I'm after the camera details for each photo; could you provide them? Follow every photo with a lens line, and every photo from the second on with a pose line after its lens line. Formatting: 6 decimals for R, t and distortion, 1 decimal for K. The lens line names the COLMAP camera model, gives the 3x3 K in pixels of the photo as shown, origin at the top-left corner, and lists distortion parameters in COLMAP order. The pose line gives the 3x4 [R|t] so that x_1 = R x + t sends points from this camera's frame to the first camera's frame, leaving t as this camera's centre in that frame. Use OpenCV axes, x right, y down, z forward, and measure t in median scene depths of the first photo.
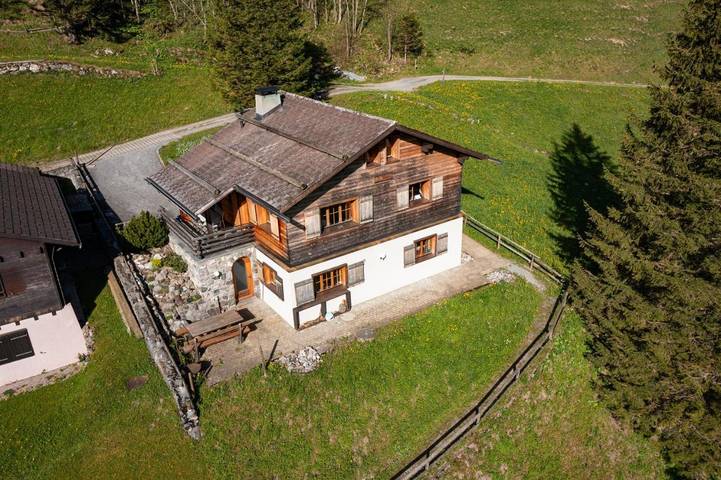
lens RADIAL K [[560.7, 0, 360.5], [0, 560.7, 240.0], [0, 0, 1]] dist [-0.003854, -0.004004]
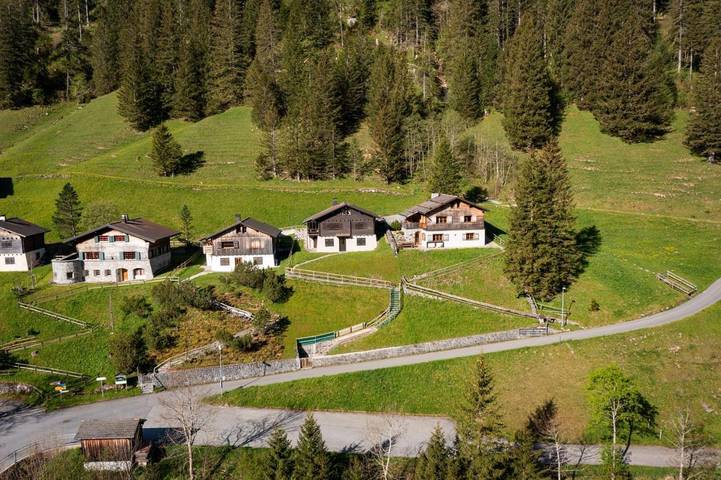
lens RADIAL K [[560.7, 0, 360.5], [0, 560.7, 240.0], [0, 0, 1]] dist [-0.003854, -0.004004]
pose [[0.880808, 0.068607, -0.468476, 1.218323], [-0.201950, 0.949367, -0.240664, 1.072361], [0.428245, 0.306587, 0.850065, -2.348128]]
